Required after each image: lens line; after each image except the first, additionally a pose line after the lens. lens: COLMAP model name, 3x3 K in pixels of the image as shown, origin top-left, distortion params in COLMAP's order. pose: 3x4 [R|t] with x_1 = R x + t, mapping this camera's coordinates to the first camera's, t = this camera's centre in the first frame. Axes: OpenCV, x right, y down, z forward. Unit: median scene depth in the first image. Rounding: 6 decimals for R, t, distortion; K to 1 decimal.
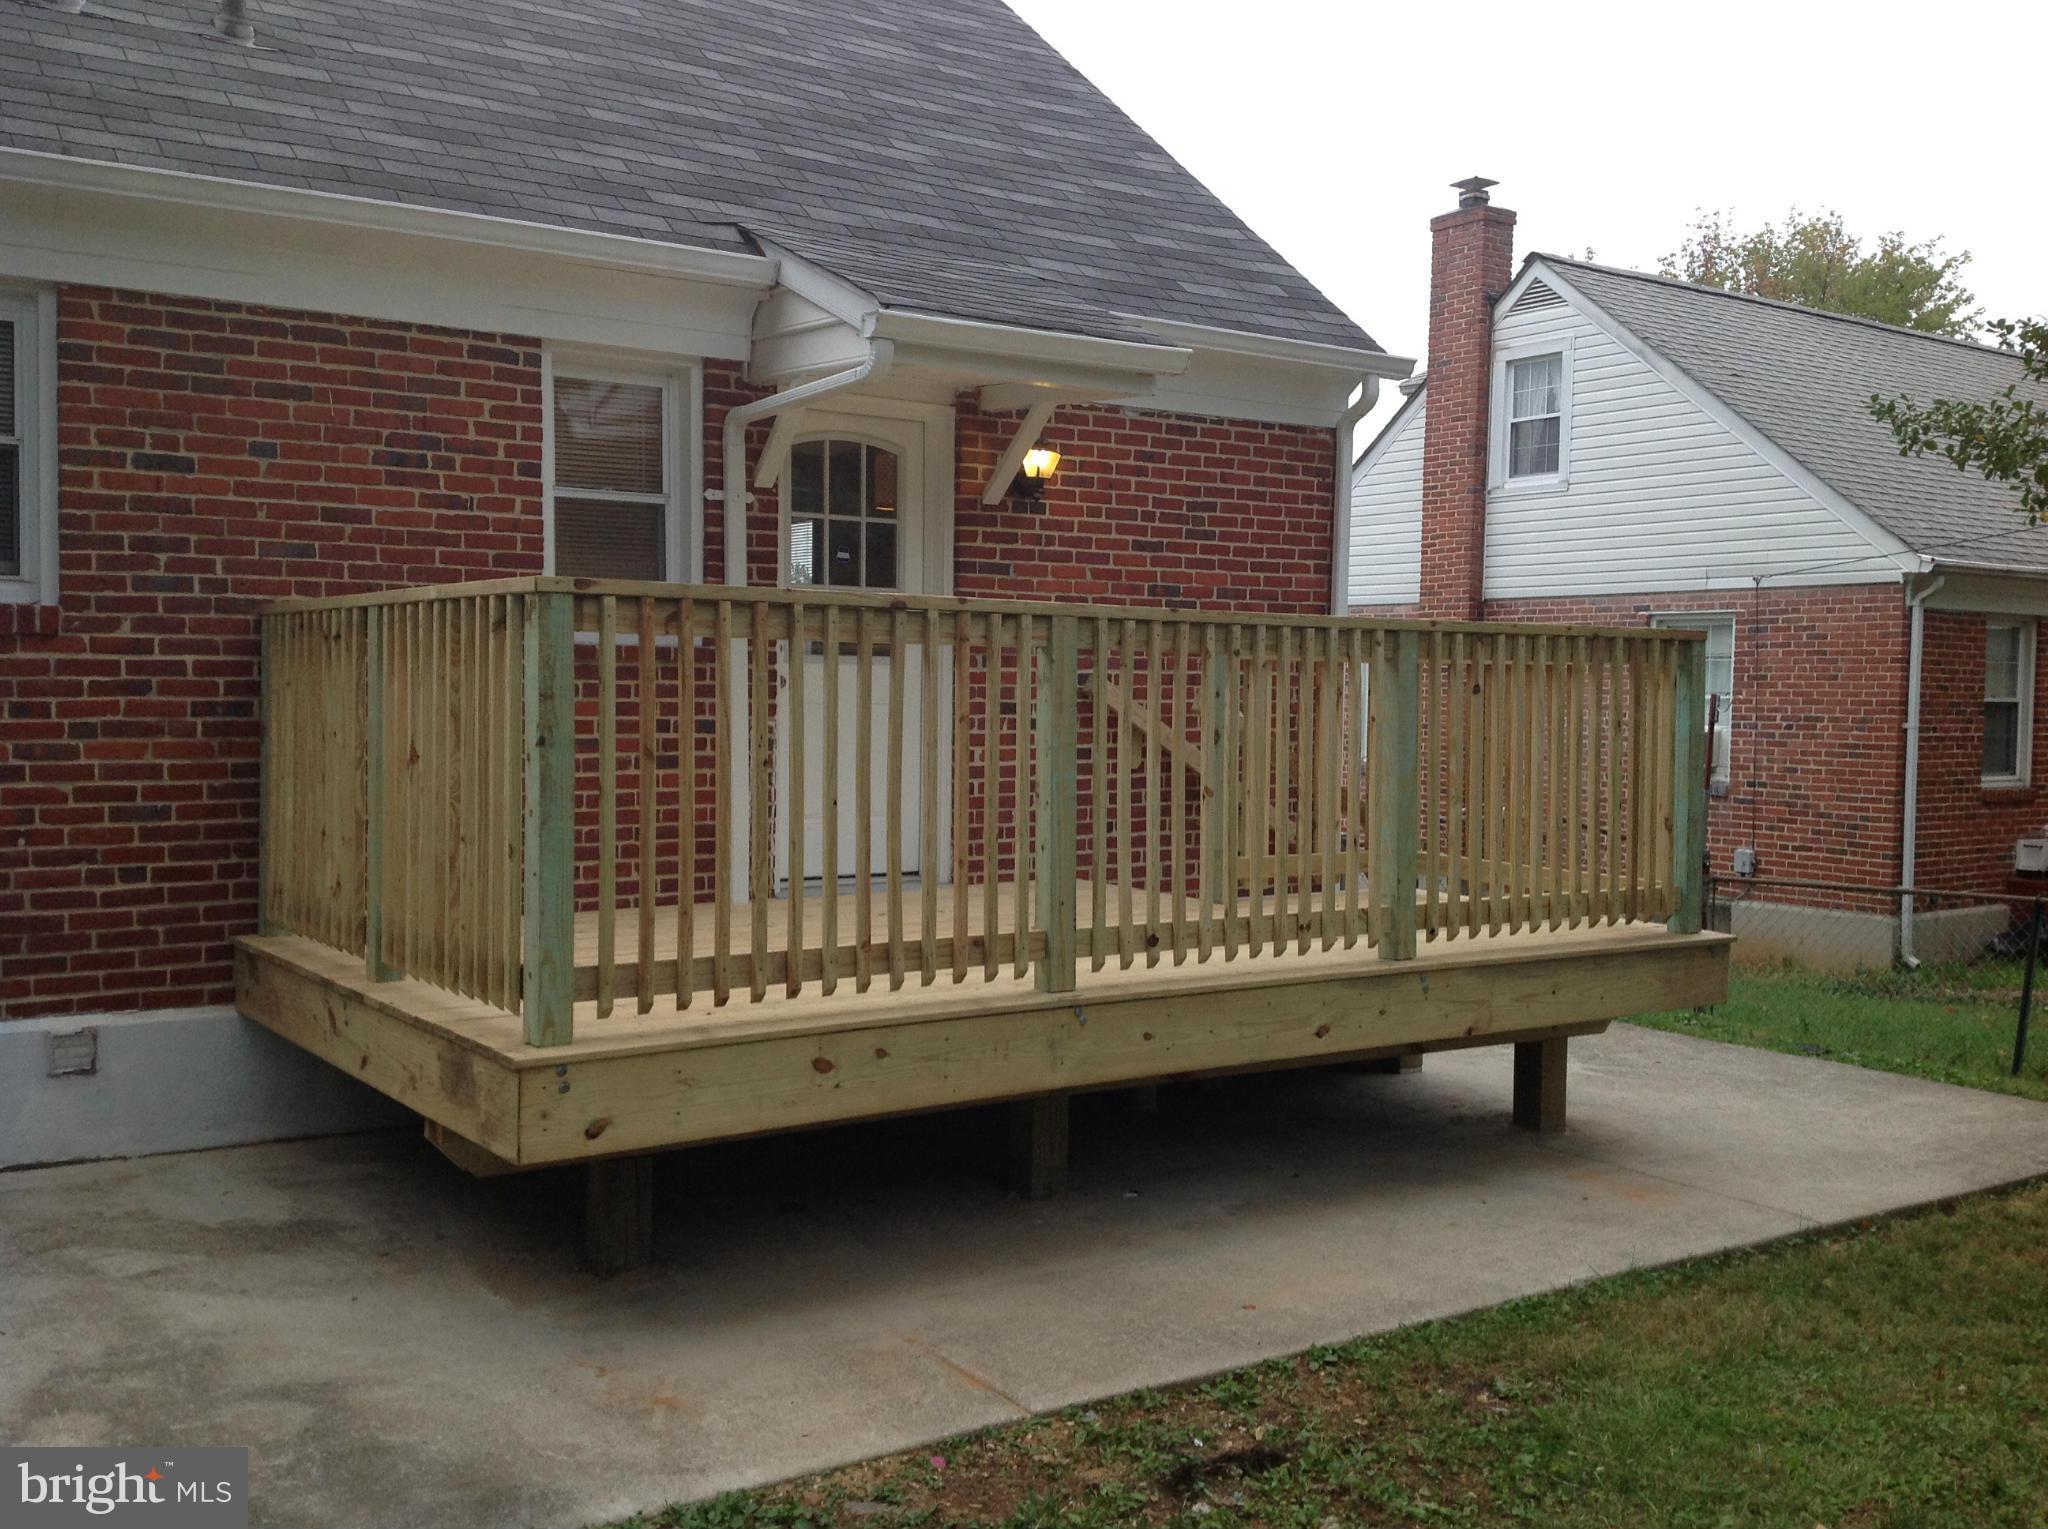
lens RADIAL K [[1994.6, 0, 1018.4], [0, 1994.6, 761.8], [0, 0, 1]] dist [0.090030, 0.000000]
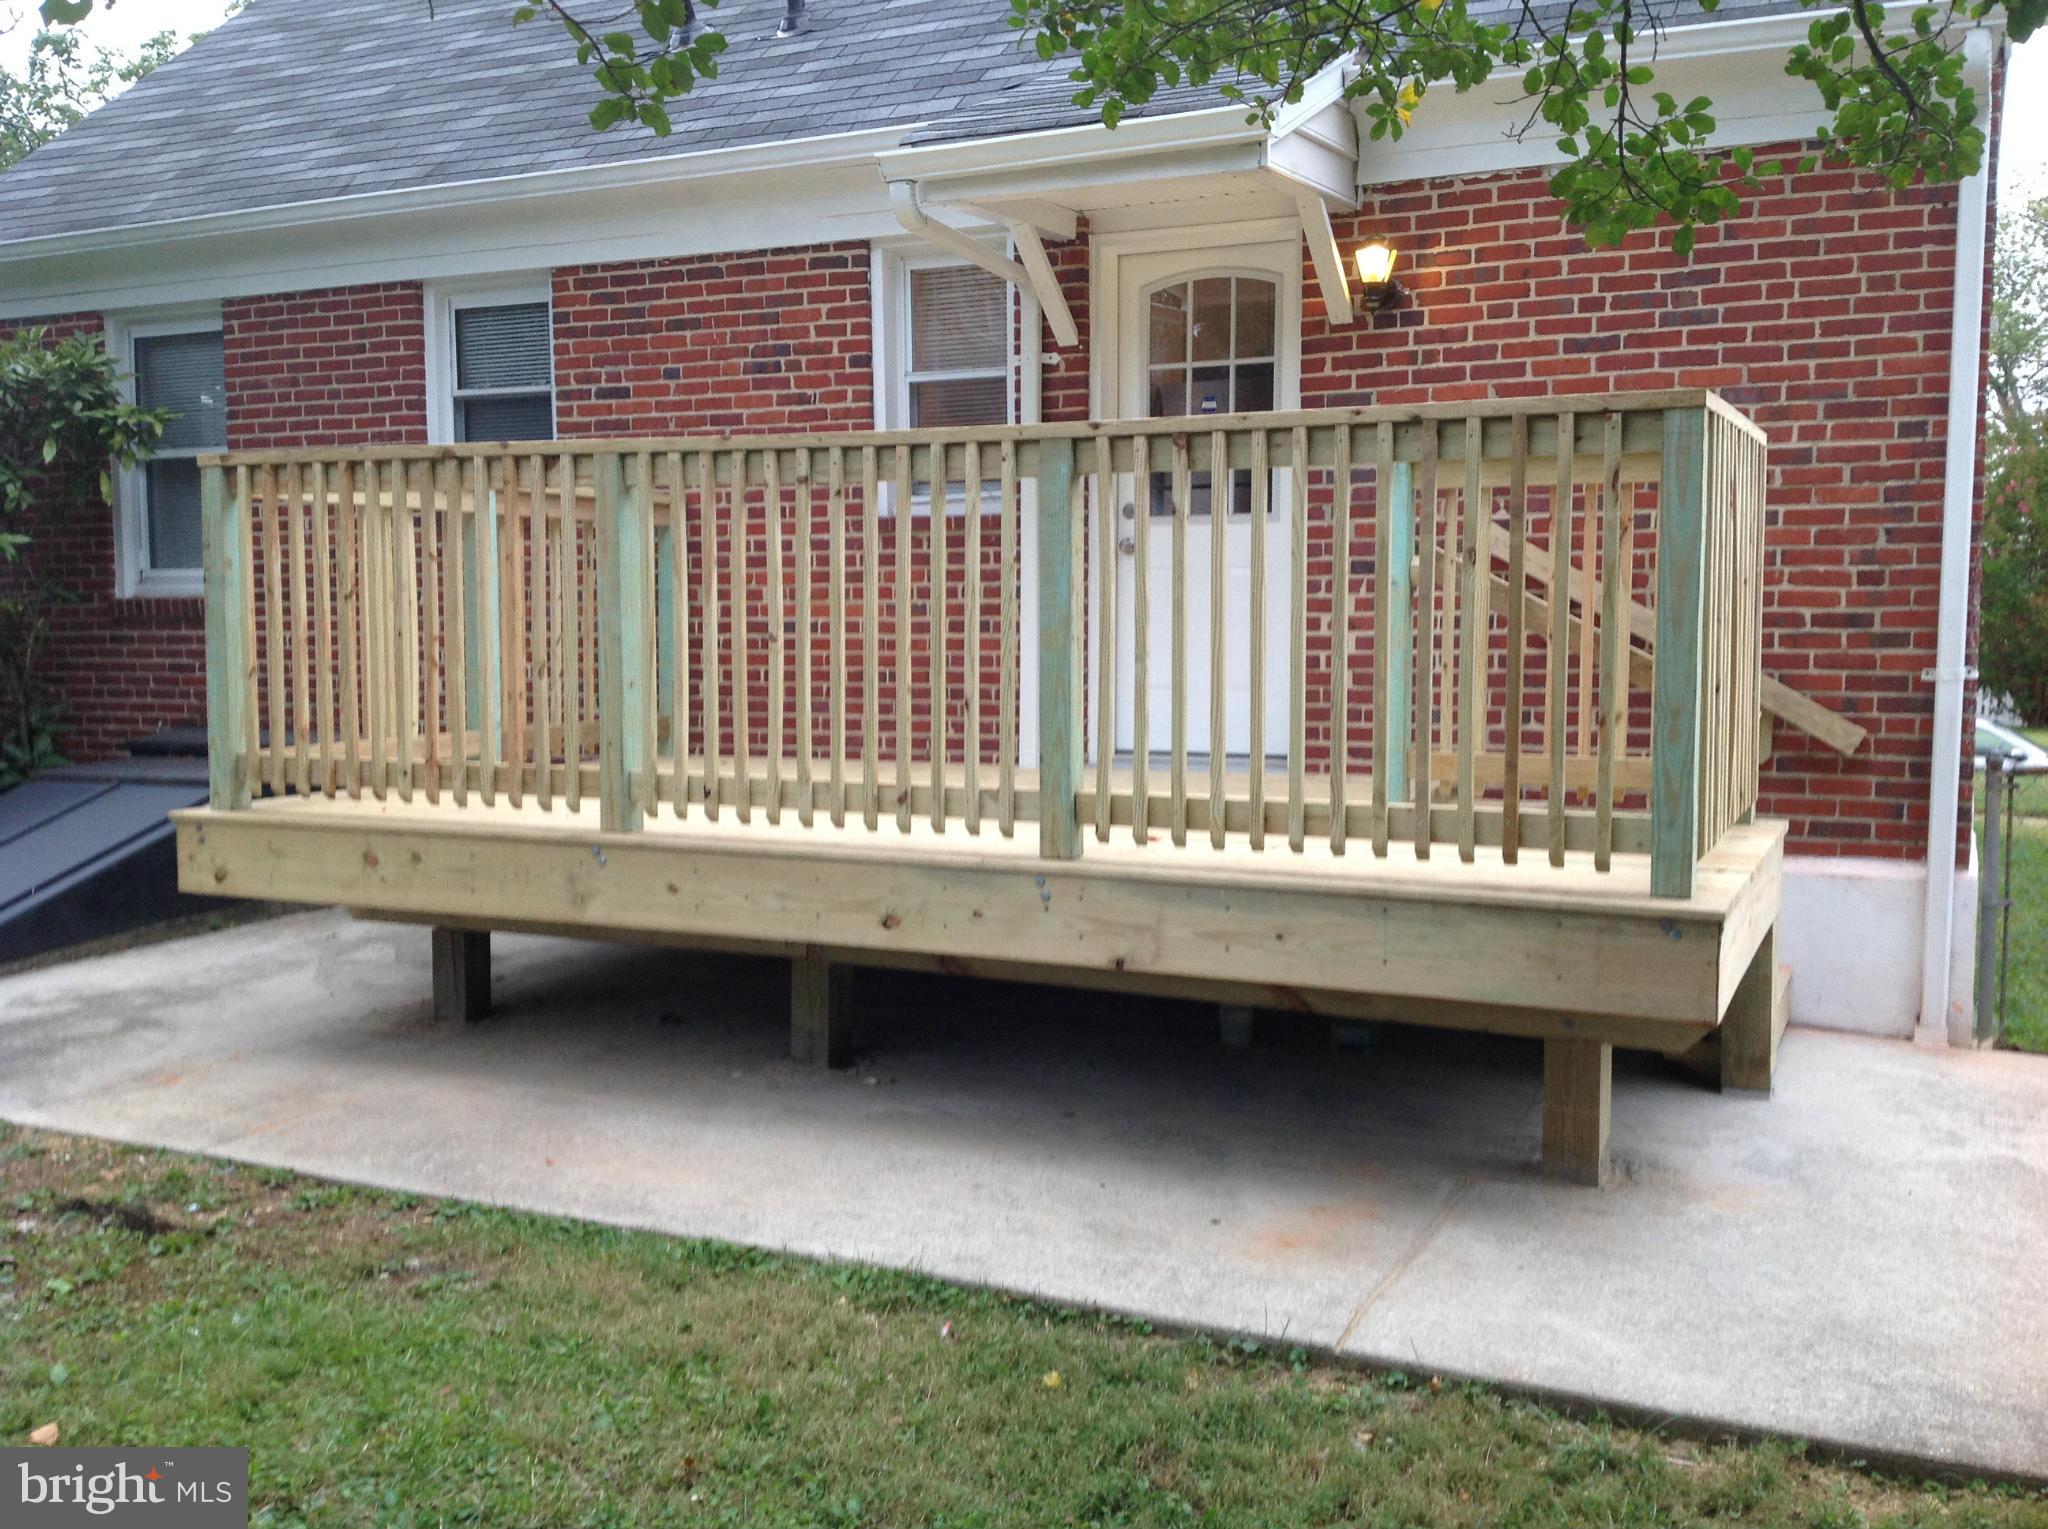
lens RADIAL K [[1994.6, 0, 1017.7], [0, 1994.6, 771.8], [0, 0, 1]] dist [0.090030, 0.000000]
pose [[0.460138, 0.059244, -0.885869, 0.824693], [-0.023722, 0.998235, 0.054437, 0.020452], [0.887530, -0.004034, 0.460732, 0.585035]]
